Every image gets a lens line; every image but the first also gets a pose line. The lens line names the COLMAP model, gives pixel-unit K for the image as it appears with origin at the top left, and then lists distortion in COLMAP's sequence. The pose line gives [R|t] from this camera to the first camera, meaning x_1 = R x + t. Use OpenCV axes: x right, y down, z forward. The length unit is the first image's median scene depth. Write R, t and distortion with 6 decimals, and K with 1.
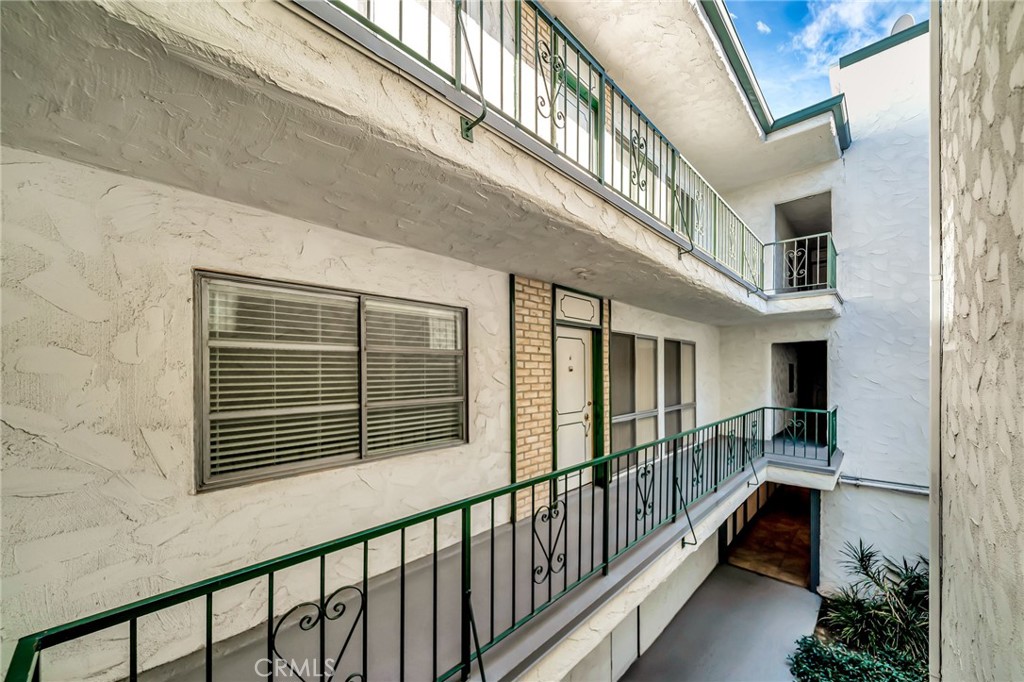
lens RADIAL K [[377.6, 0, 534.3], [0, 377.6, 358.7], [0, 0, 1]] dist [0.000104, -0.000104]
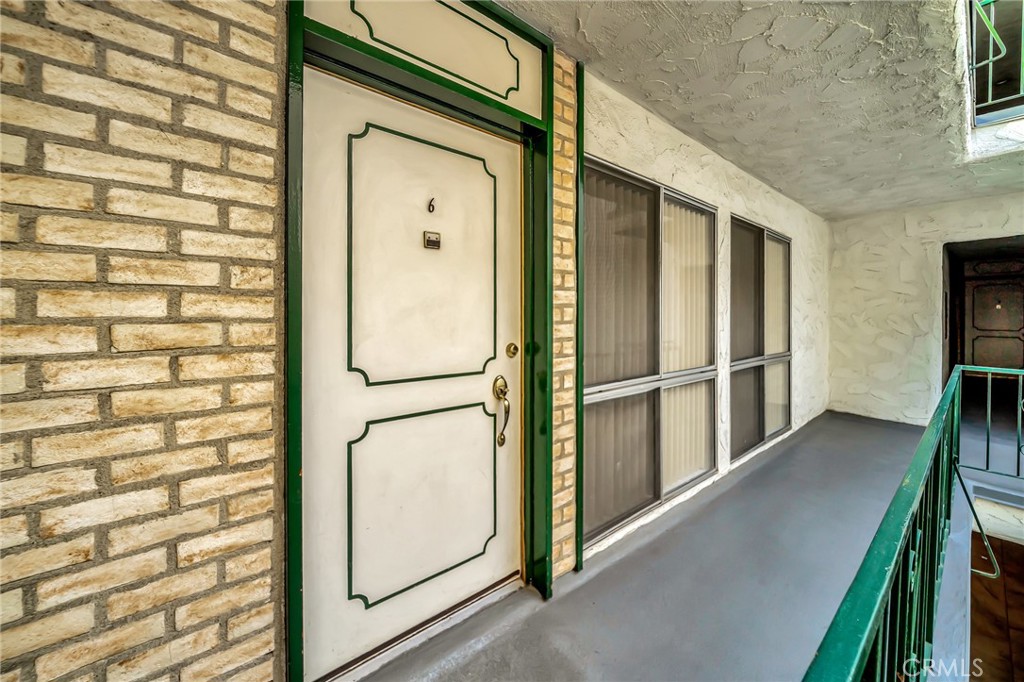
lens RADIAL K [[382.8, 0, 535.5], [0, 382.8, 307.3], [0, 0, 1]] dist [-0.000995, -0.000084]
pose [[0.992729, 0.004738, -0.120275, 0.202151], [-0.003842, 0.999963, 0.007677, 0.073464], [0.120307, -0.007159, 0.992711, 0.626330]]
